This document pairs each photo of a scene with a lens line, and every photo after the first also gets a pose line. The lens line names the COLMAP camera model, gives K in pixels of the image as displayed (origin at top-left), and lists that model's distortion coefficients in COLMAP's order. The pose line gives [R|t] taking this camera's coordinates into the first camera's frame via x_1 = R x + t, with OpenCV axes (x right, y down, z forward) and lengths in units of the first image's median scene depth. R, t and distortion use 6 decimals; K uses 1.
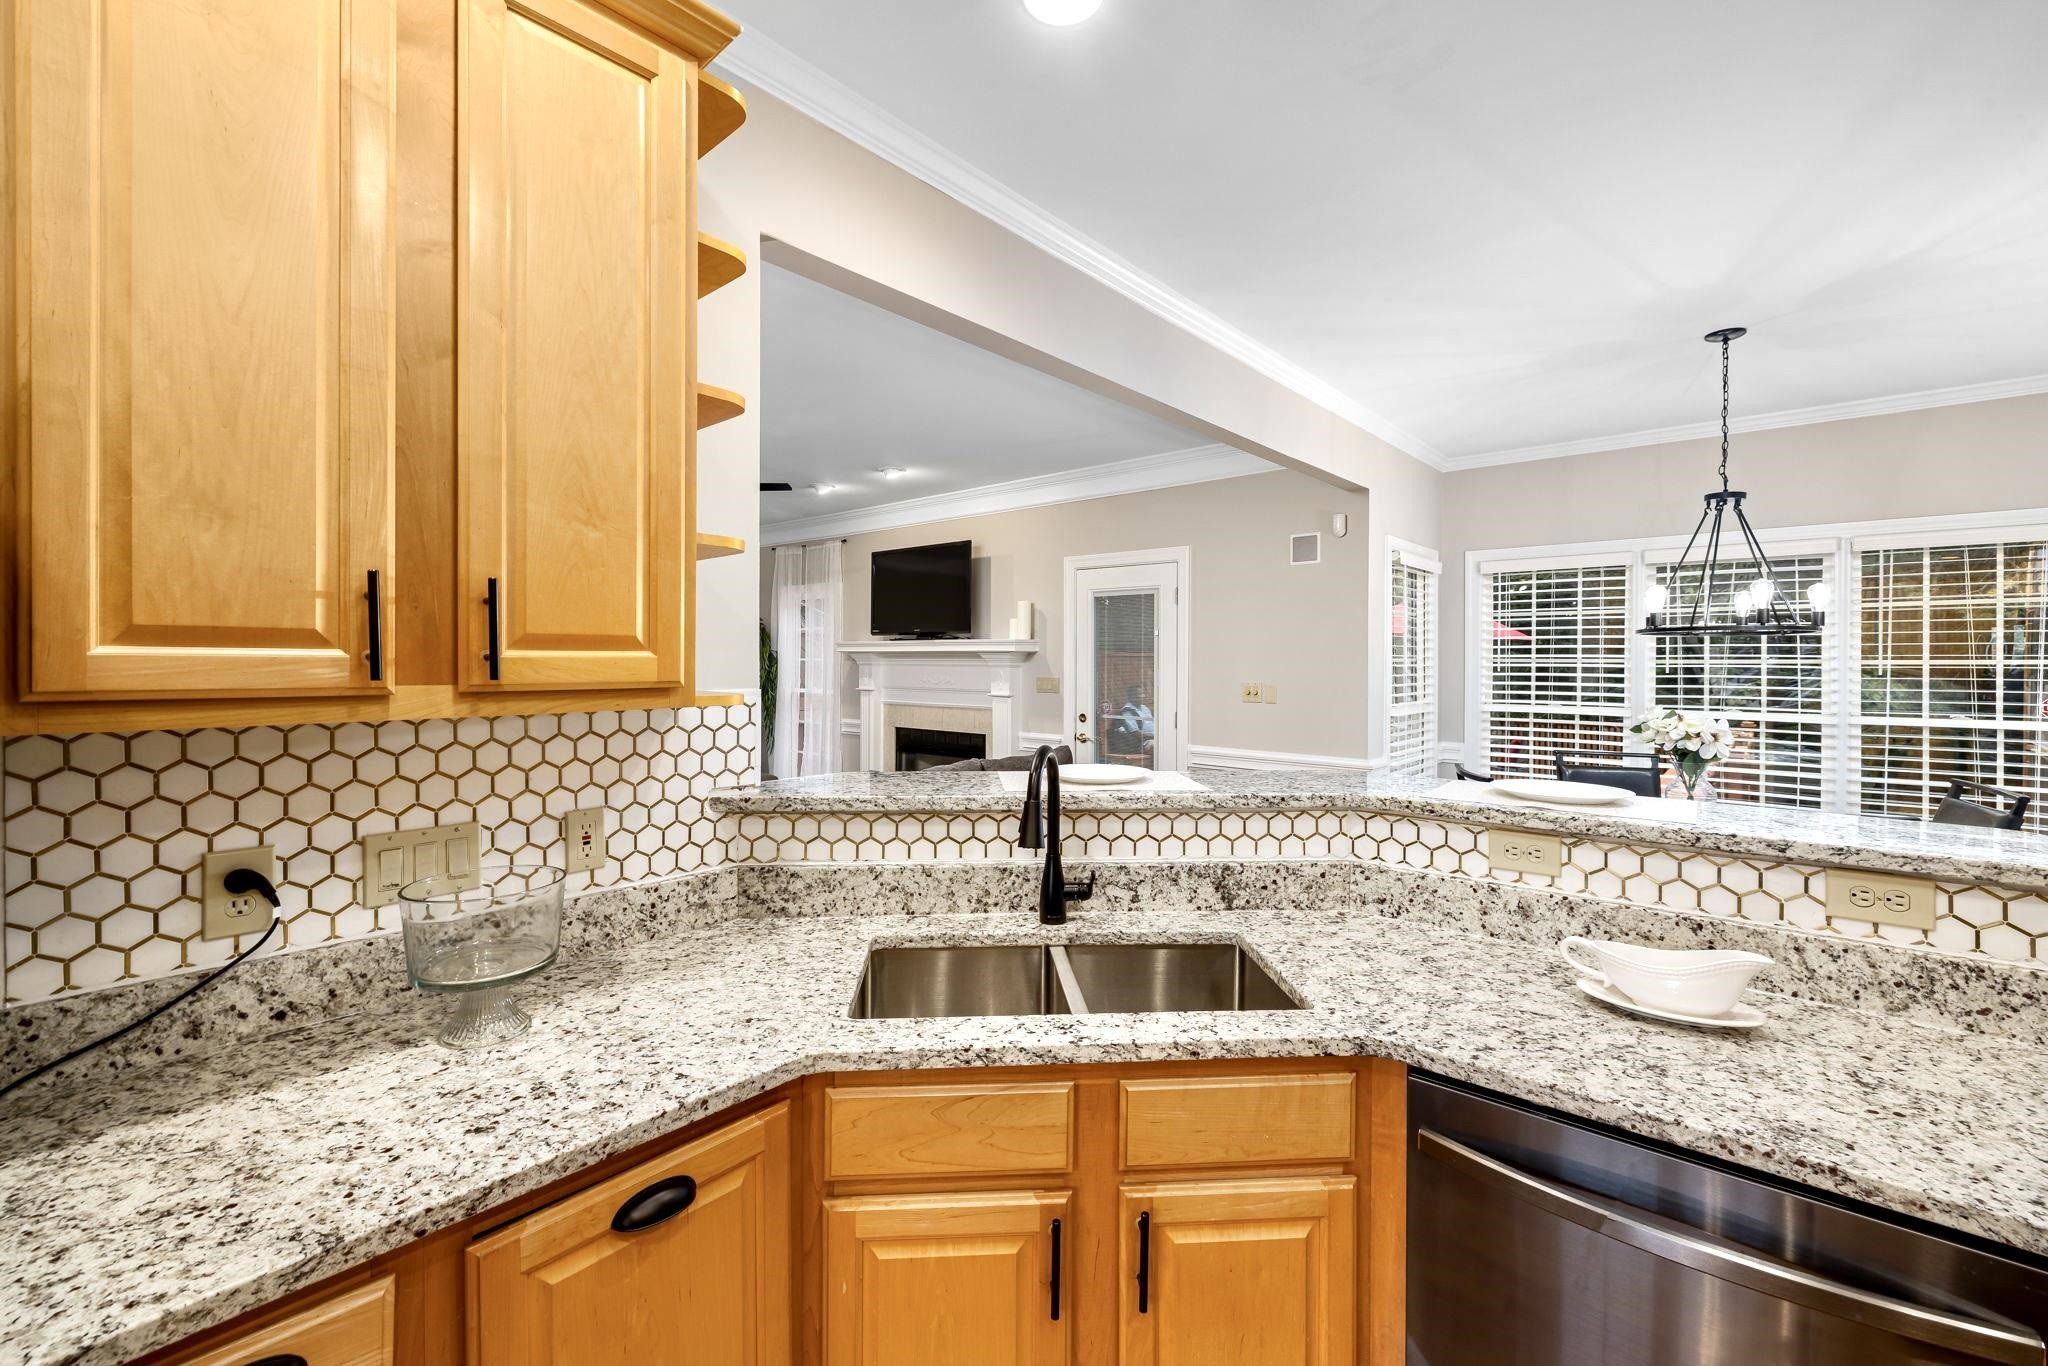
lens RADIAL K [[851.1, 0, 1016.0], [0, 851.1, 670.3], [0, 0, 1]] dist [-0.001167, 0.000239]
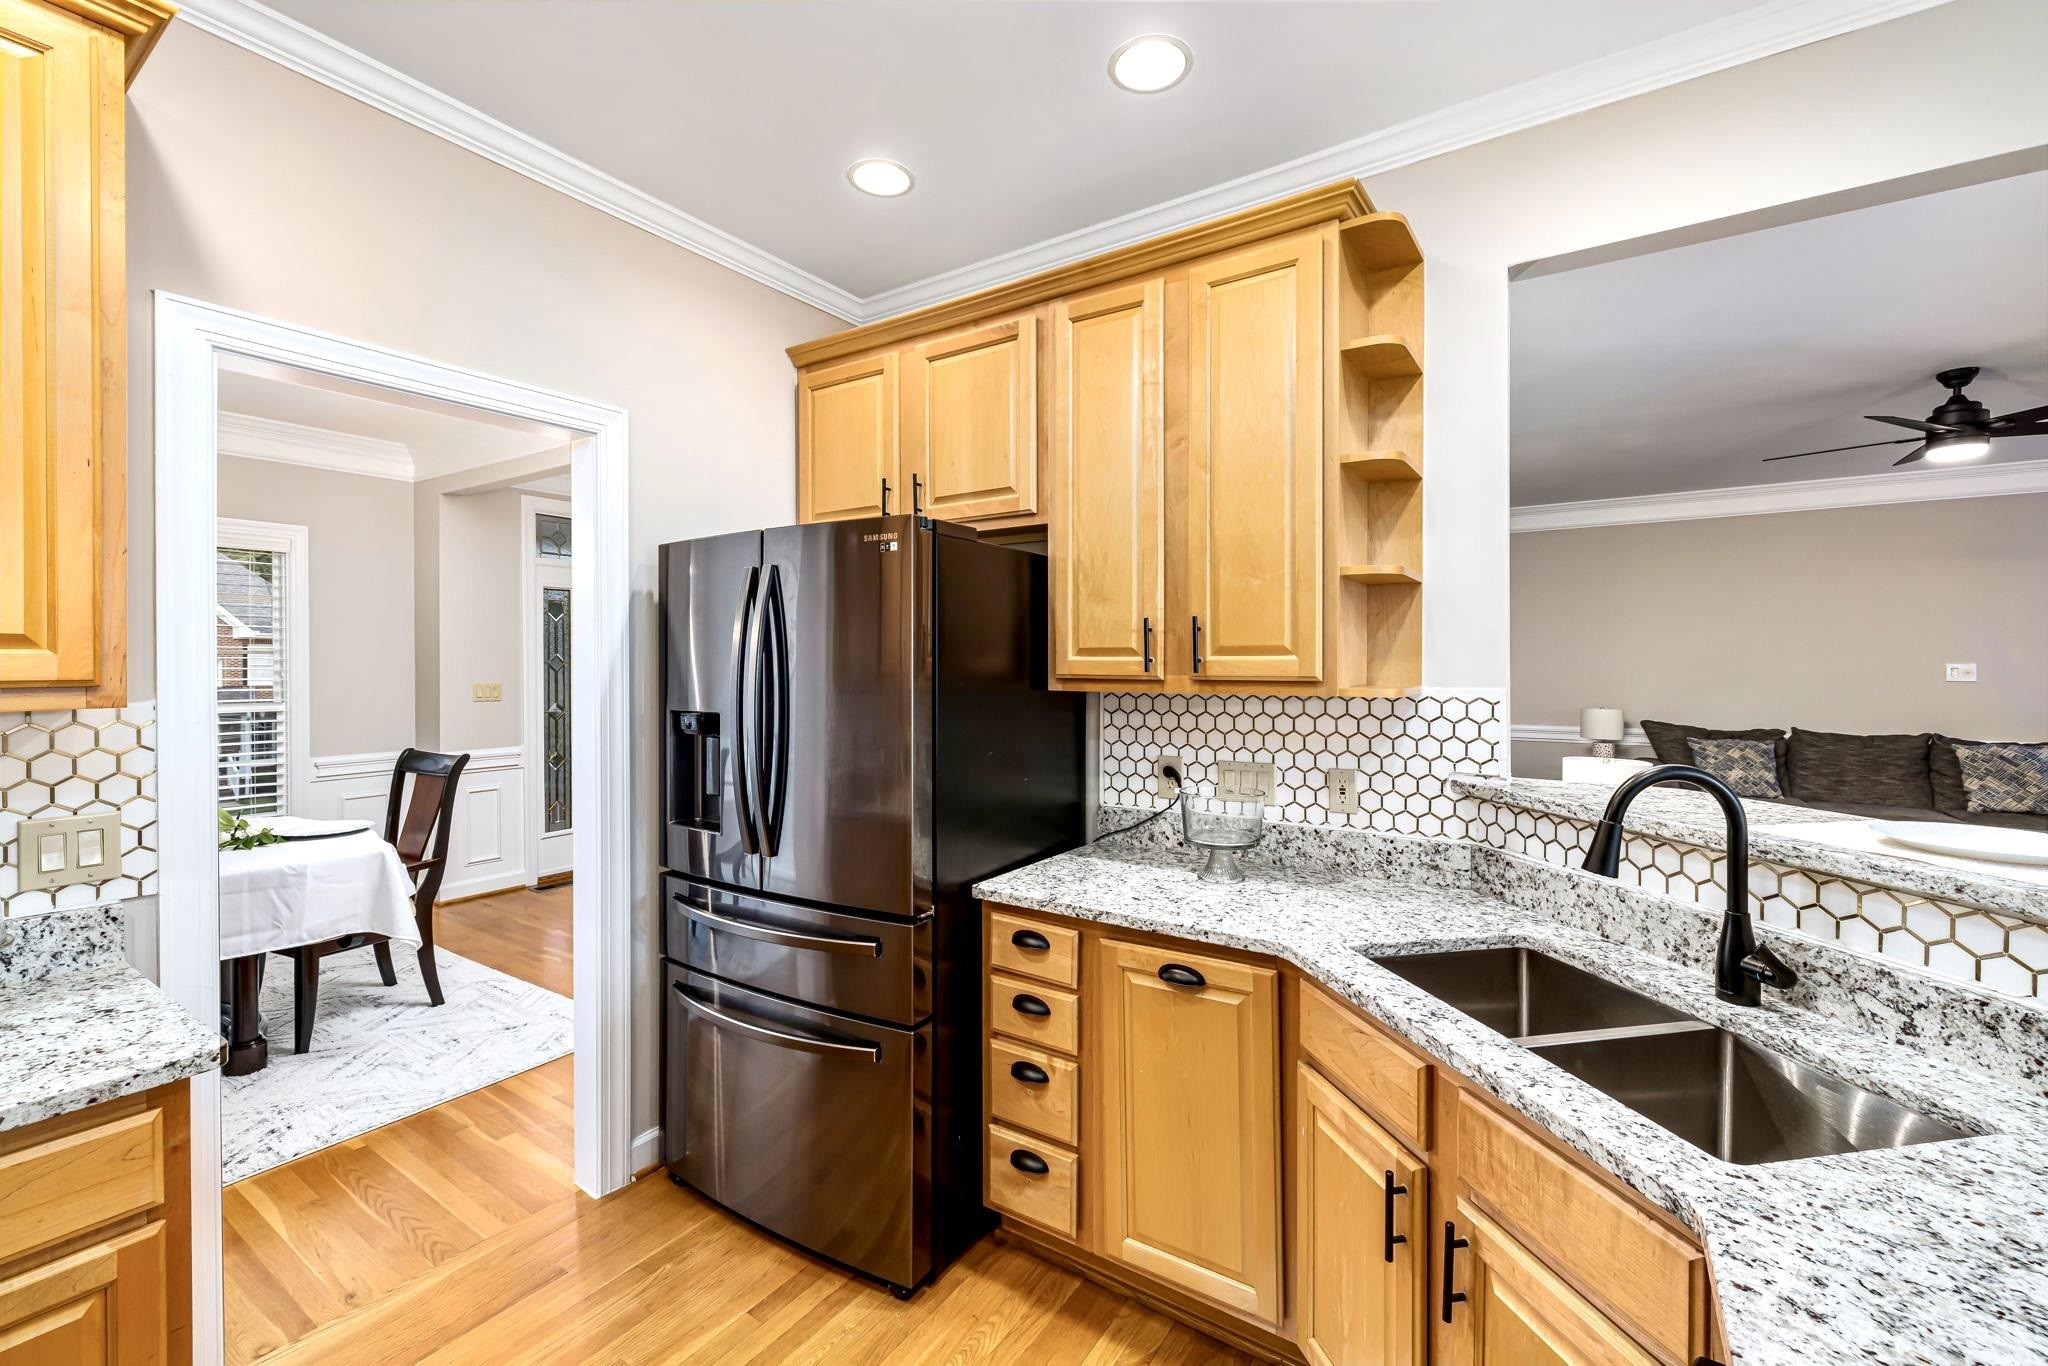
lens RADIAL K [[851.1, 0, 1017.3], [0, 851.1, 671.4], [0, 0, 1]] dist [-0.001167, 0.000239]
pose [[0.134885, 0.006350, -0.990841, 0.790010], [-0.011842, 0.999918, 0.004796, 0.002612], [0.990791, 0.011087, 0.134949, 0.275634]]
